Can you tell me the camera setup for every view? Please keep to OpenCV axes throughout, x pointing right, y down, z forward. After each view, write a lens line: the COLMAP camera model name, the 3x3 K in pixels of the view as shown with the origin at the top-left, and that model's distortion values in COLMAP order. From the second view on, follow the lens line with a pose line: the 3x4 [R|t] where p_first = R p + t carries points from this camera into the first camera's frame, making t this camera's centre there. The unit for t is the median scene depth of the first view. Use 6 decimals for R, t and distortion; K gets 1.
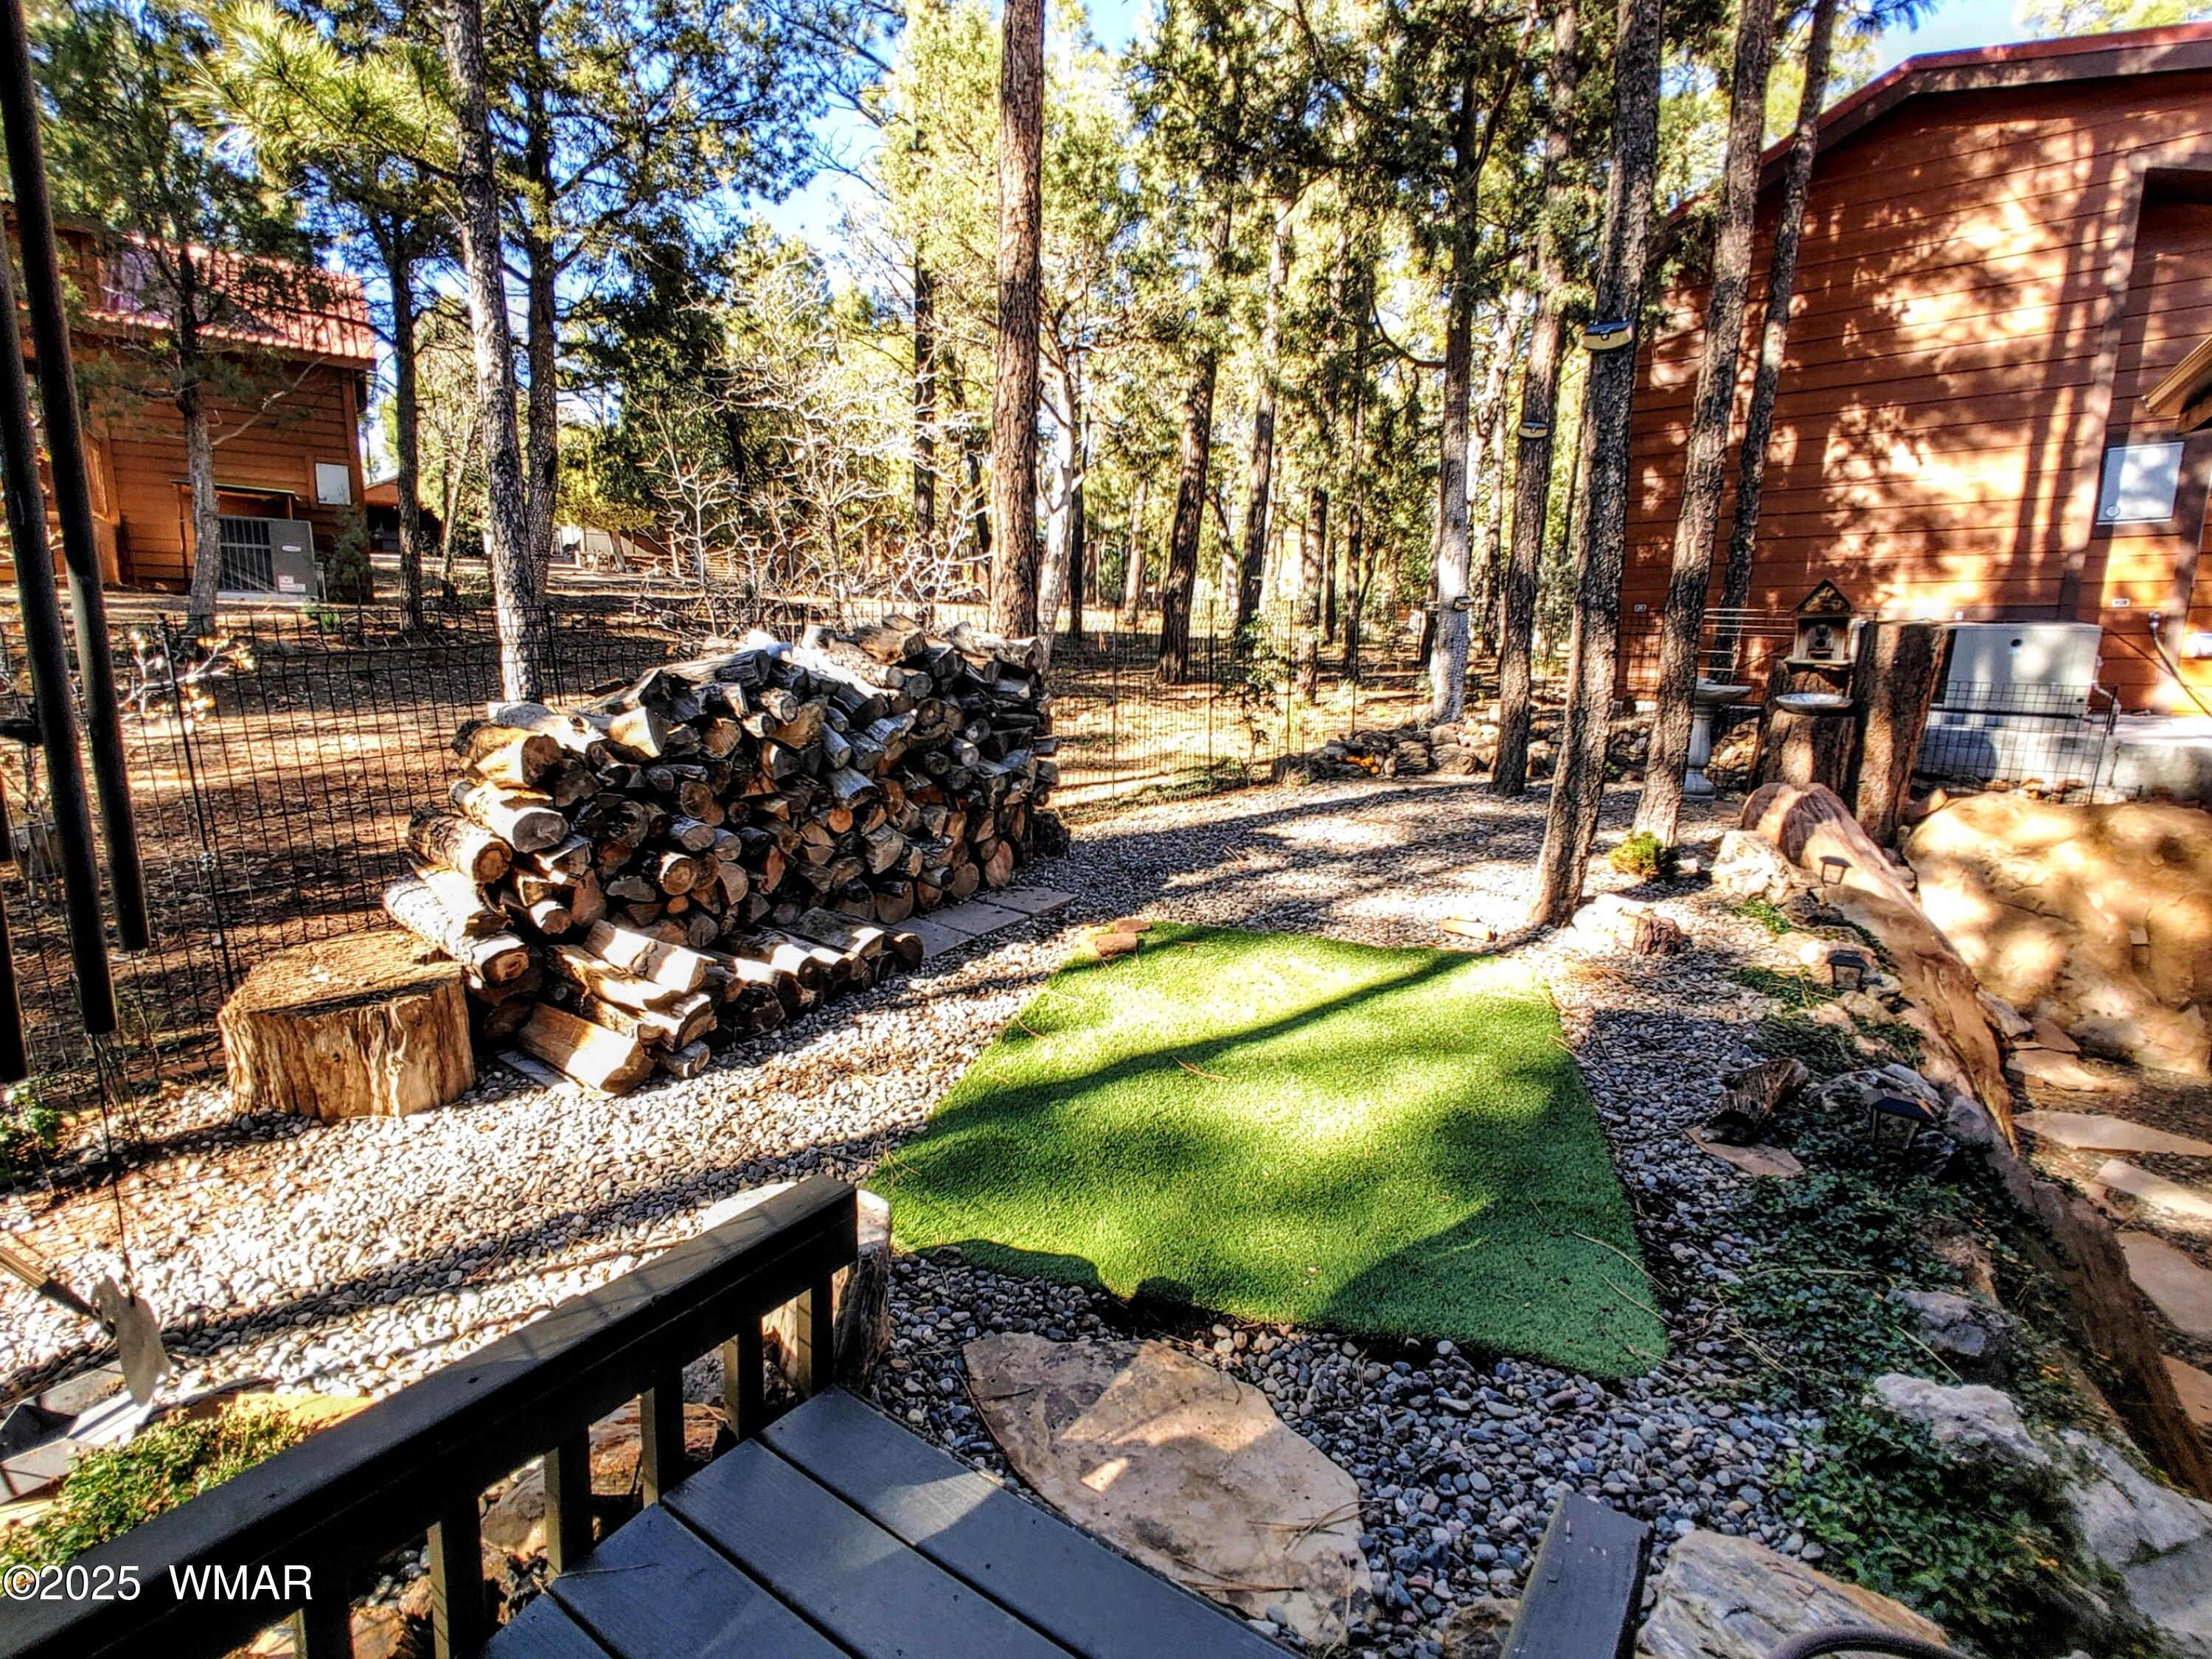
lens RADIAL K [[1041.2, 0, 1106.0], [0, 1041.2, 829.5], [0, 0, 1]] dist [-0.002593, -0.000320]
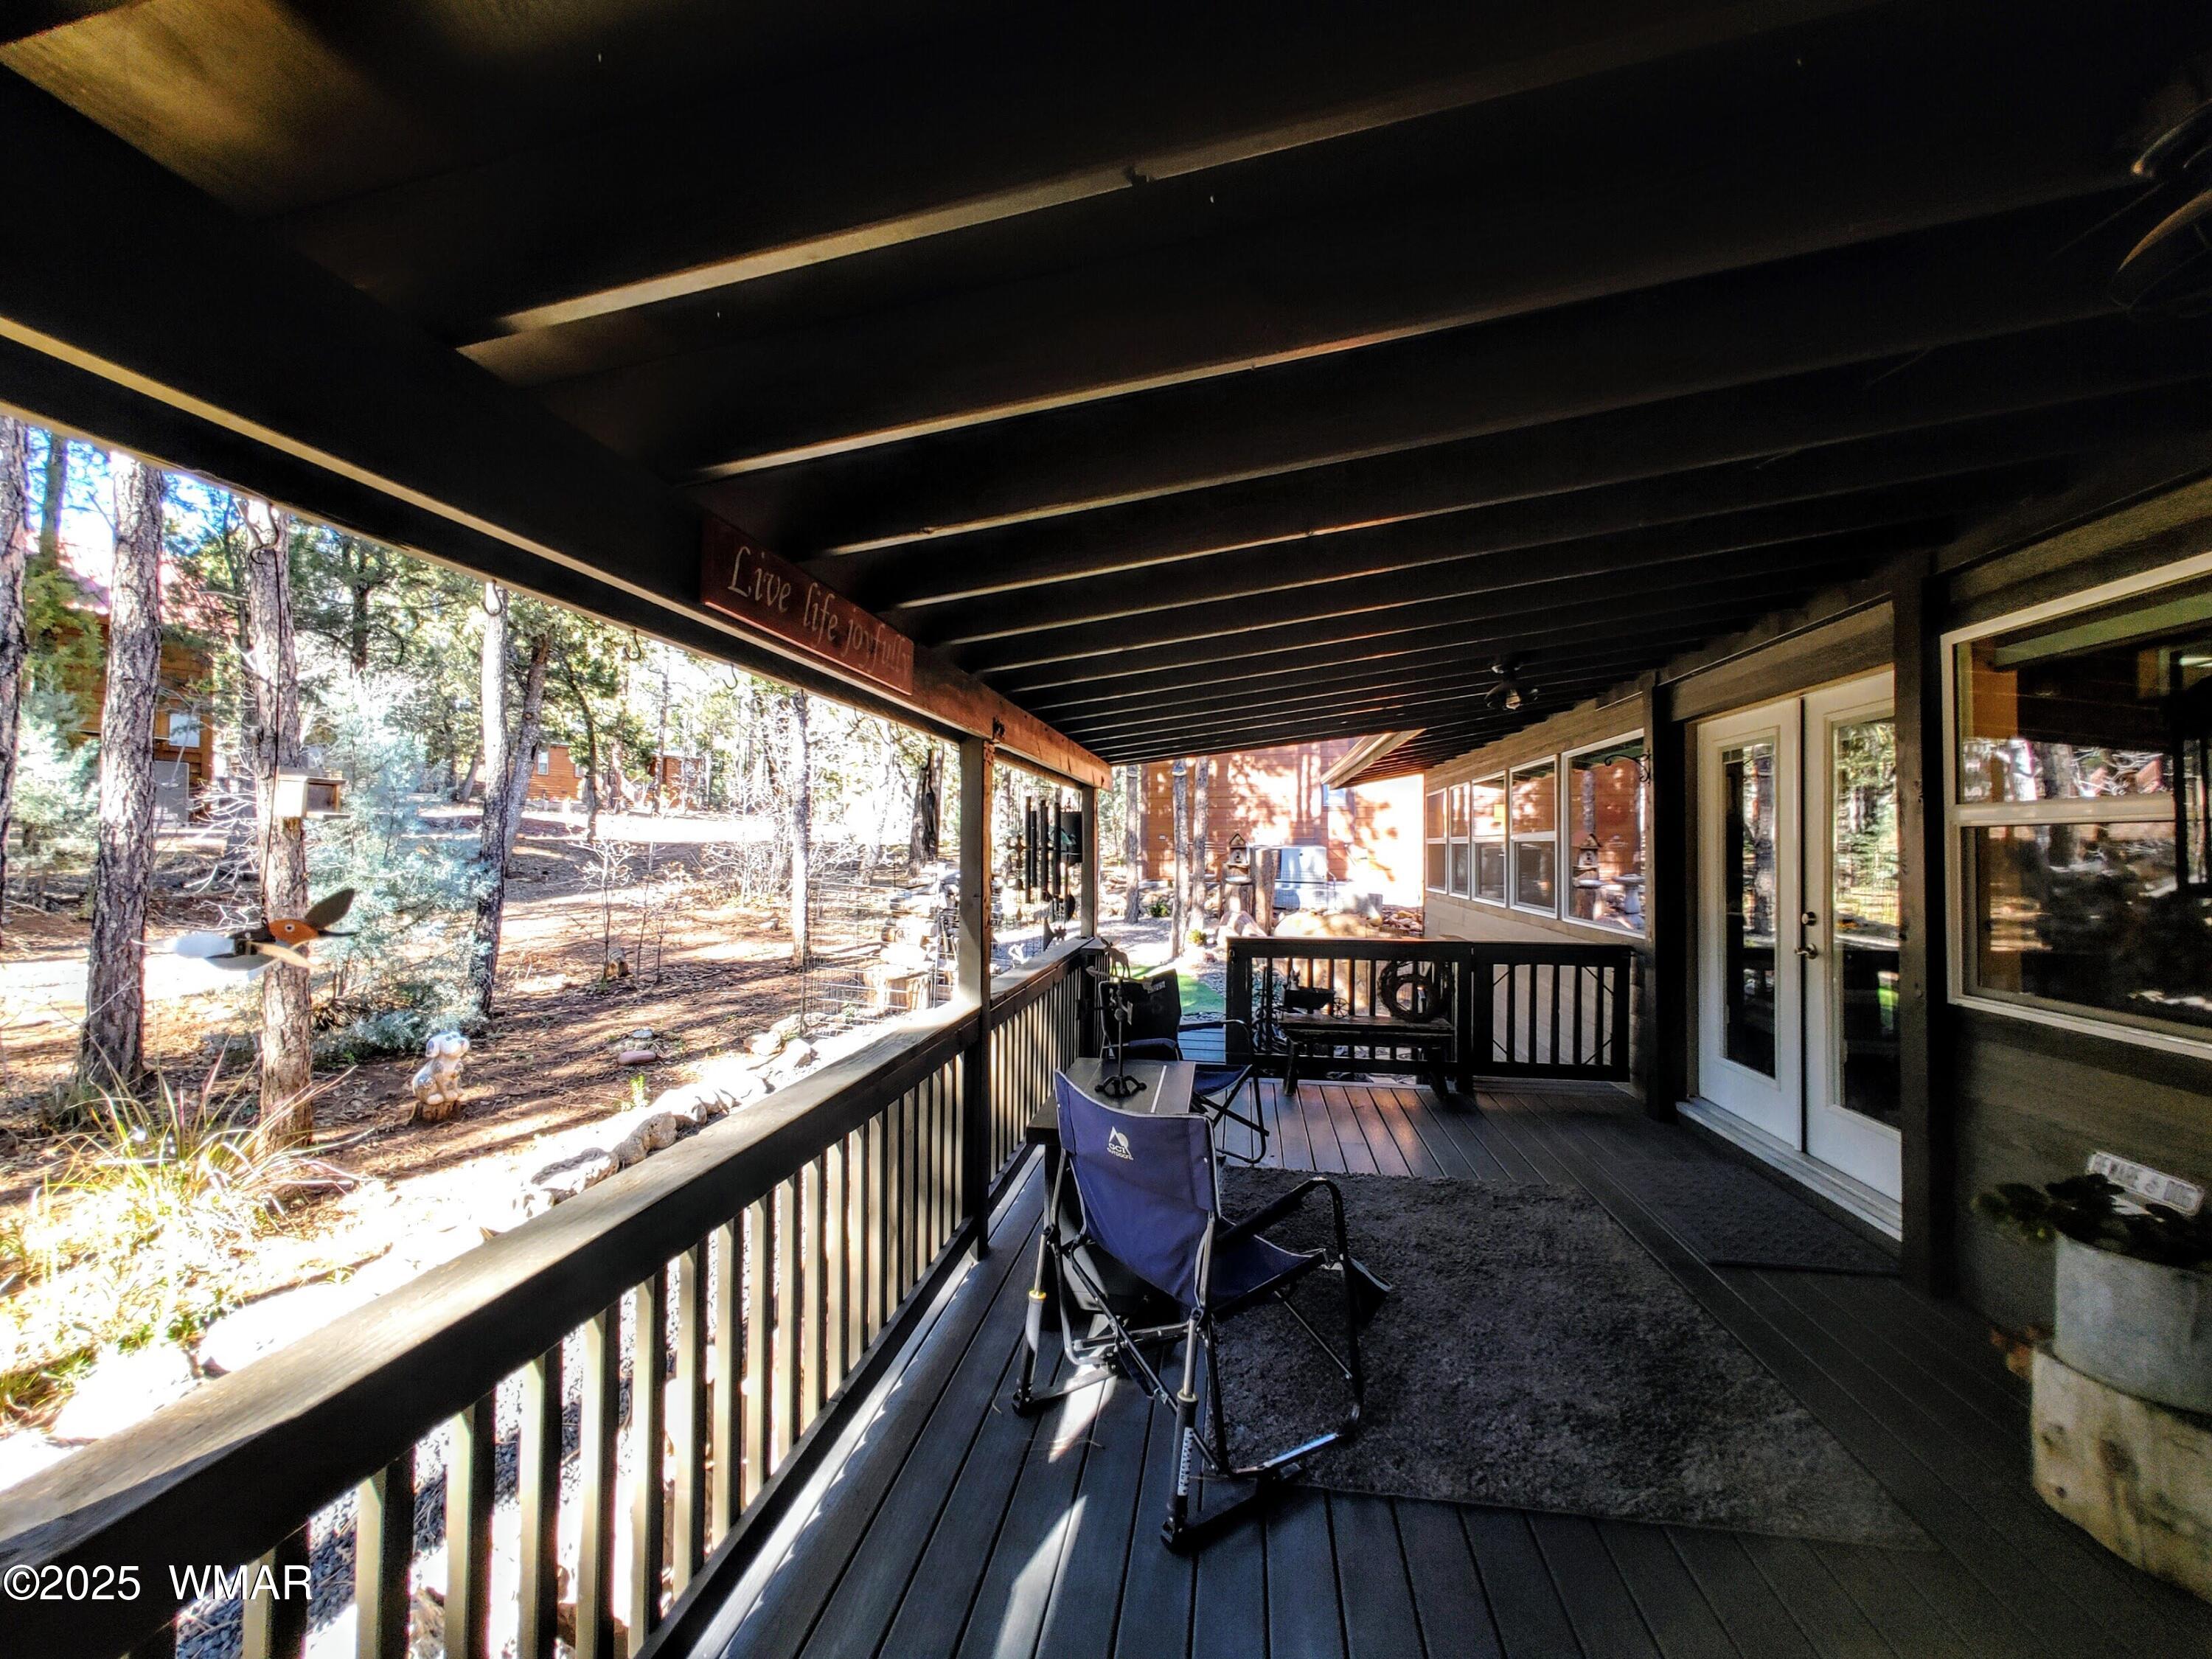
lens RADIAL K [[968.1, 0, 1106.0], [0, 968.1, 829.5], [0, 0, 1]] dist [0.002969, 0.000374]
pose [[0.885651, -0.001727, 0.464349, -0.606132], [0.084370, 0.983946, -0.157261, 0.086083], [-0.456623, 0.178456, 0.871579, -0.807187]]
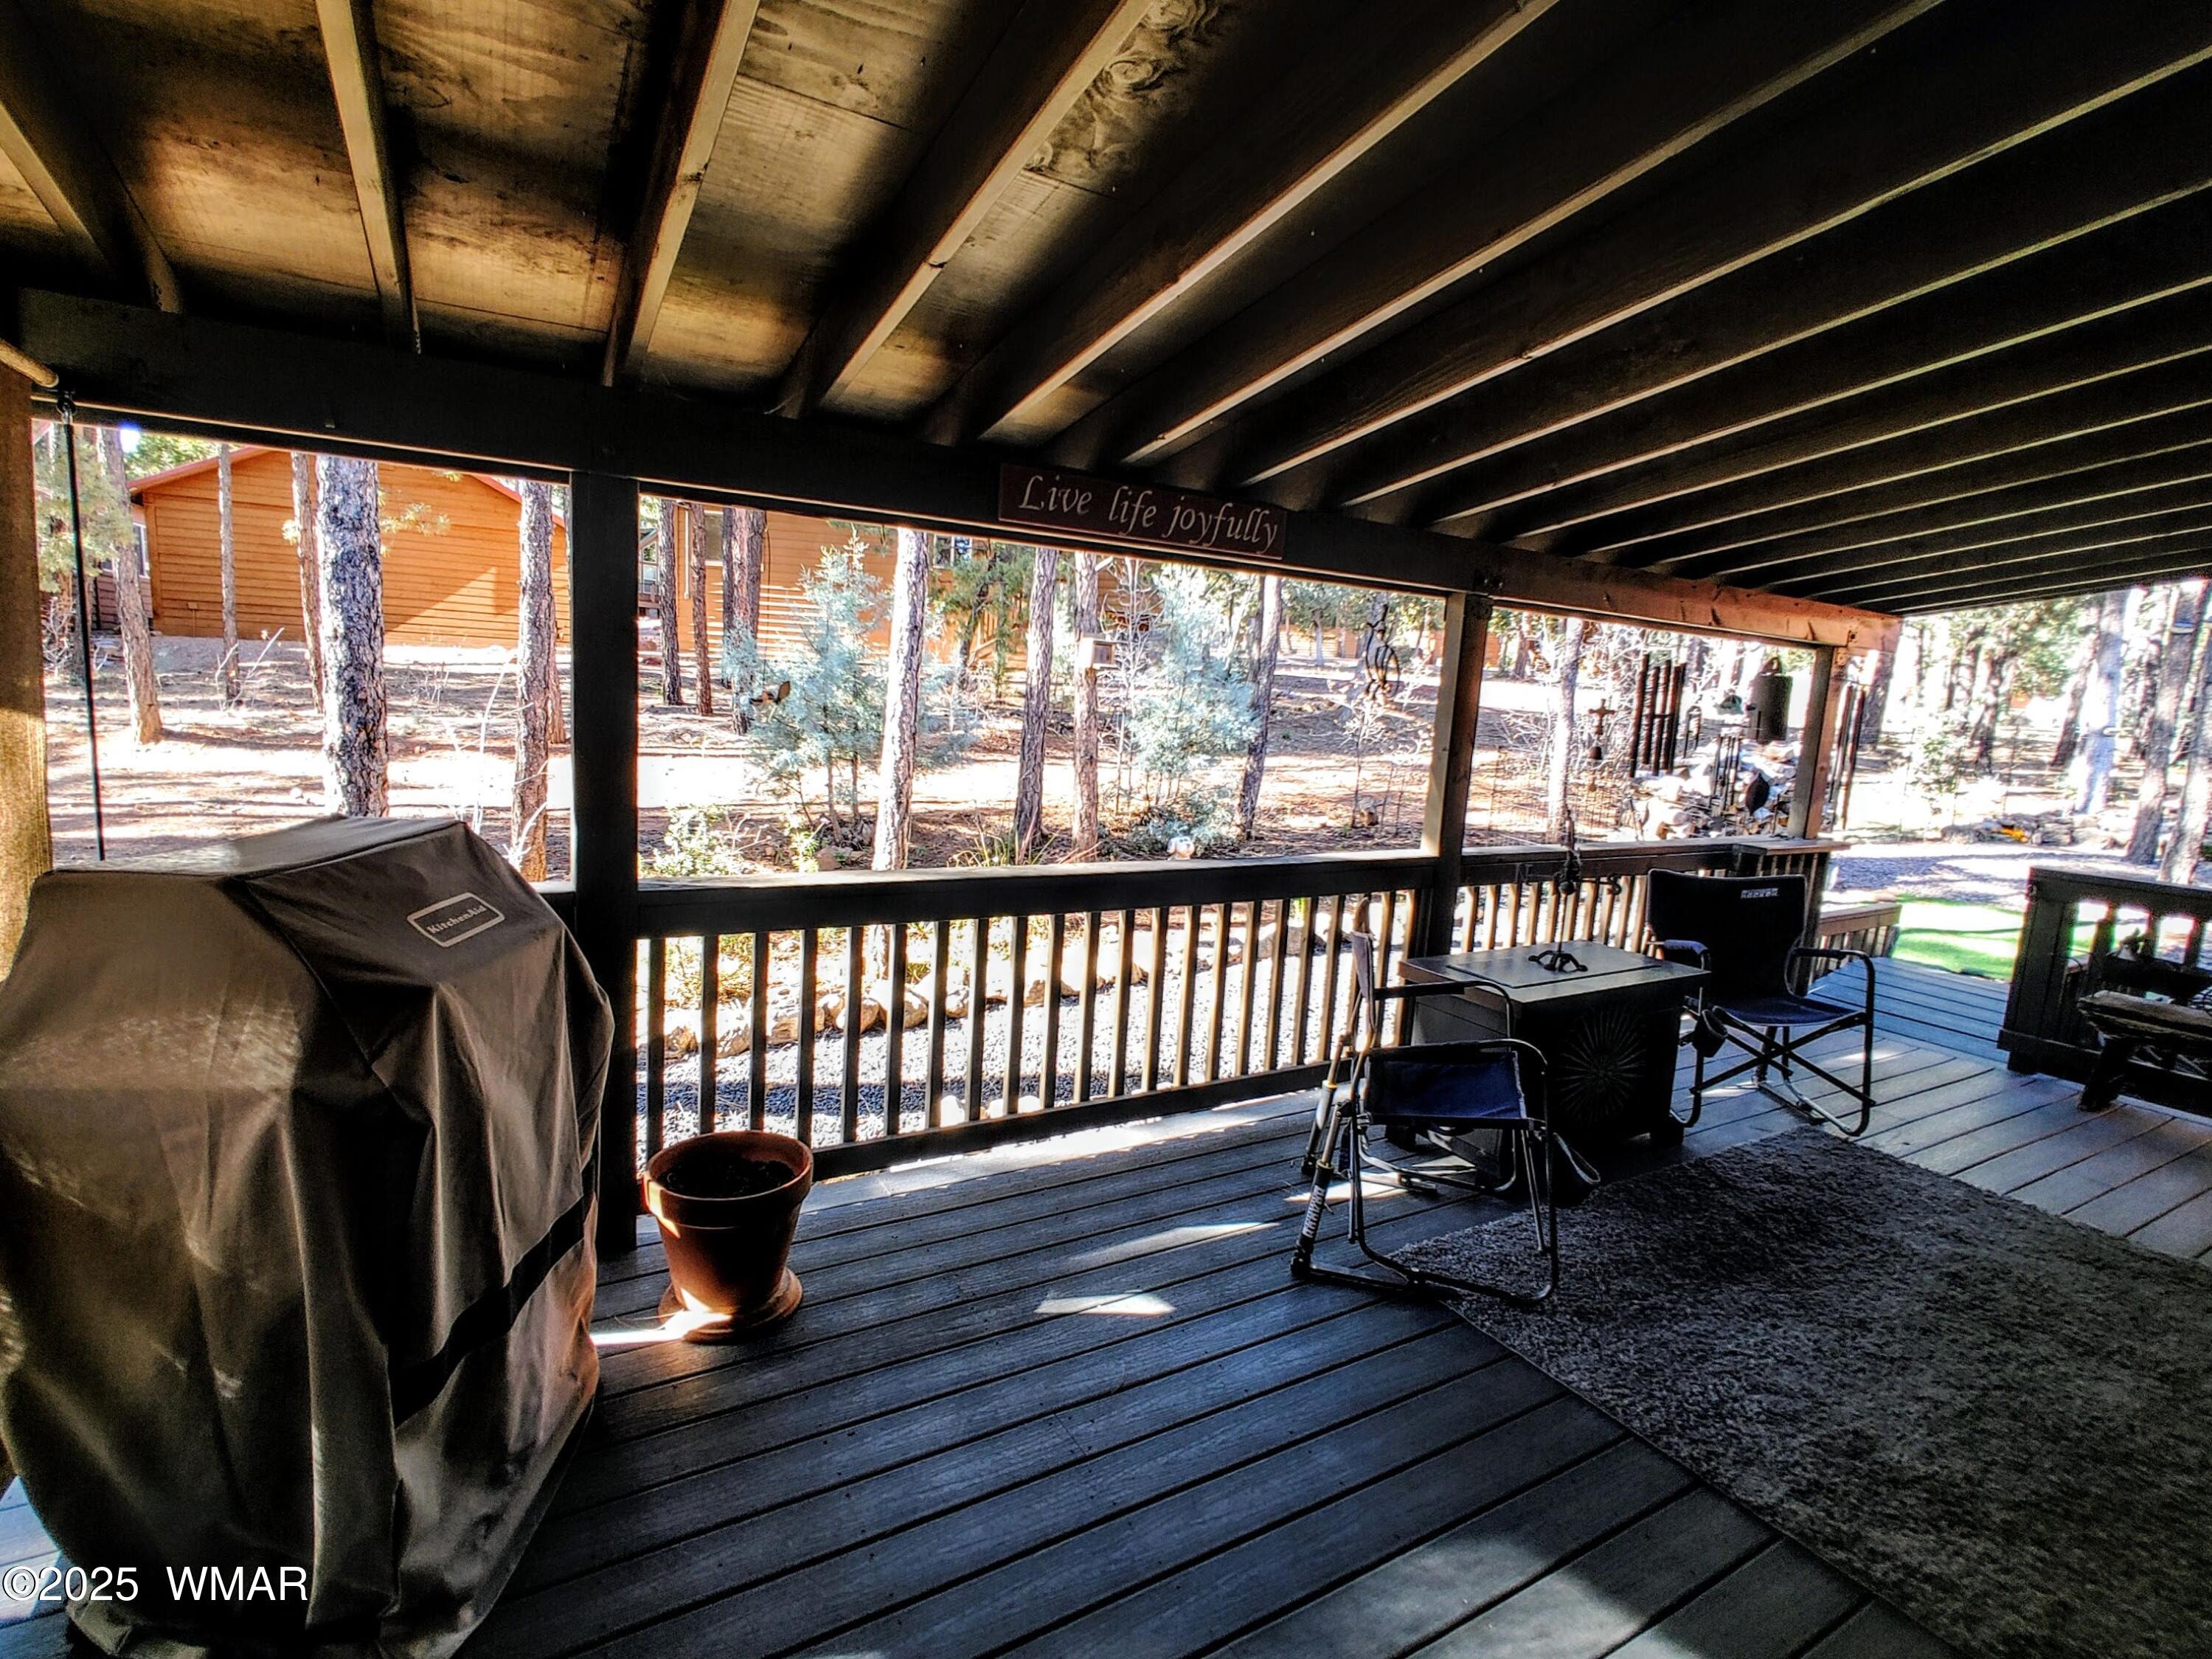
lens RADIAL K [[1060.4, 0, 1037.7], [0, 1060.4, 845.3], [0, 0, 1]] dist [0.000641, -0.000016]
pose [[0.897096, 0.097464, -0.430952, -0.341345], [-0.112445, 0.993614, -0.009357, 0.119398], [0.427288, 0.056852, 0.902326, -0.946183]]
